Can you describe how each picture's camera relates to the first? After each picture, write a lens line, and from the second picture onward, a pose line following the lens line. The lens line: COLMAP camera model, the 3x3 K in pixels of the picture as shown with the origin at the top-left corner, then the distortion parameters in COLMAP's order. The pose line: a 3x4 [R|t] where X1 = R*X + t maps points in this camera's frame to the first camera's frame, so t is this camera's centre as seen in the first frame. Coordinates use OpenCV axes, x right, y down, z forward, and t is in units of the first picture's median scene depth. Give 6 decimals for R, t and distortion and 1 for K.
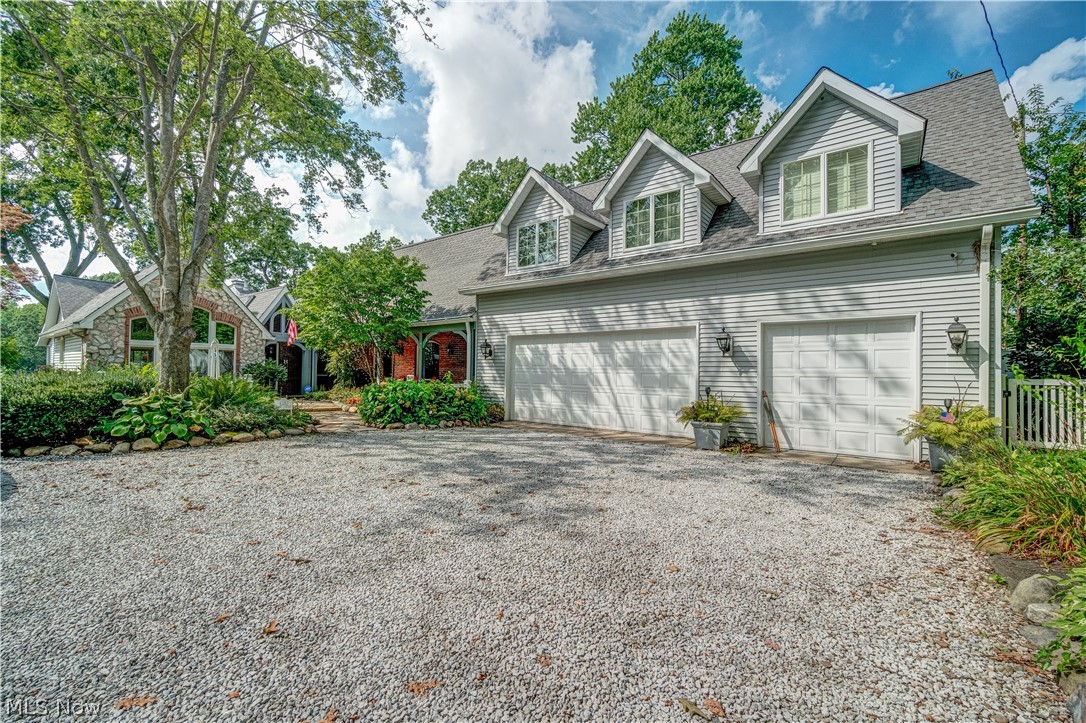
lens RADIAL K [[473.3, 0, 544.1], [0, 473.3, 360.2], [0, 0, 1]] dist [-0.004708, -0.001093]
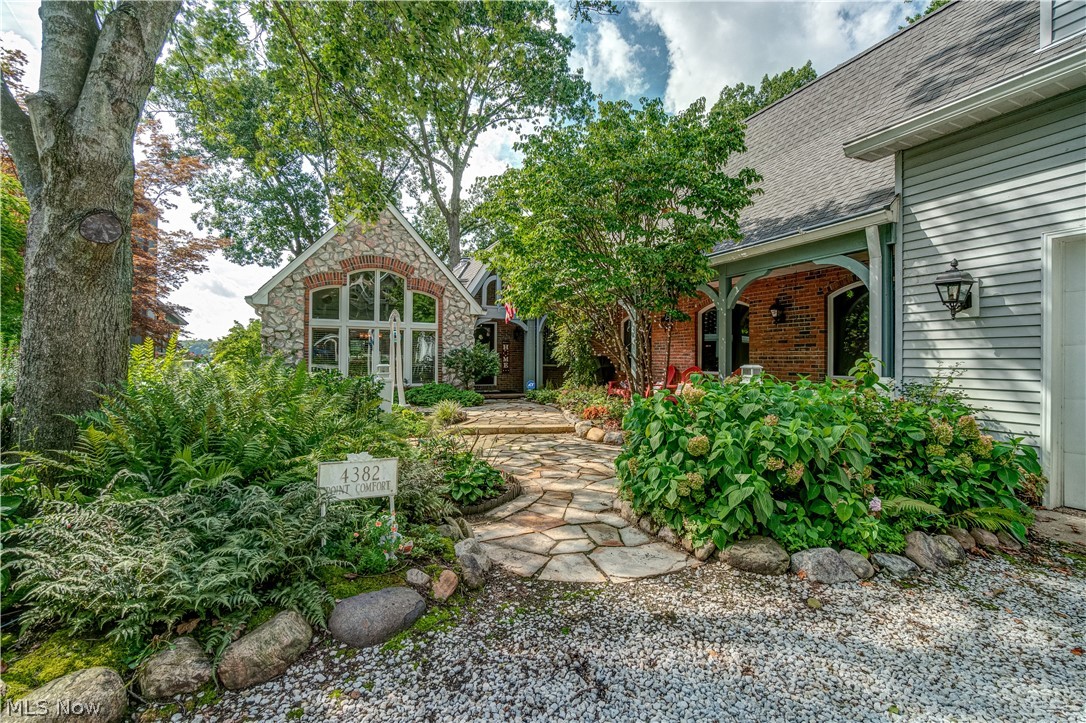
lens RADIAL K [[473.3, 0, 537.4], [0, 473.3, 360.1], [0, 0, 1]] dist [-0.004708, -0.001093]
pose [[0.882432, -0.007569, -0.470380, -0.222592], [0.017821, 0.999691, 0.017347, 0.016412], [0.470103, -0.023690, 0.882294, 0.532759]]
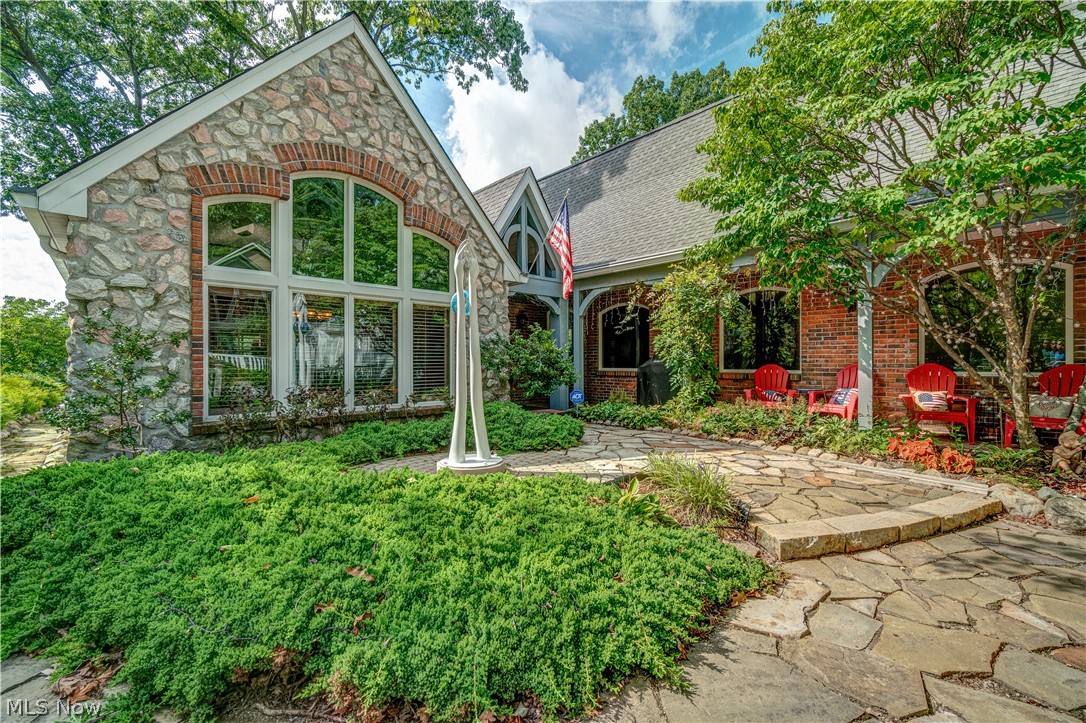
lens RADIAL K [[473.3, 0, 537.2], [0, 473.3, 366.9], [0, 0, 1]] dist [-0.004708, -0.001093]
pose [[0.984461, -0.015903, -0.174879, -0.627974], [0.021094, 0.999389, 0.027863, 0.024072], [0.174329, -0.031119, 0.984196, 0.753429]]
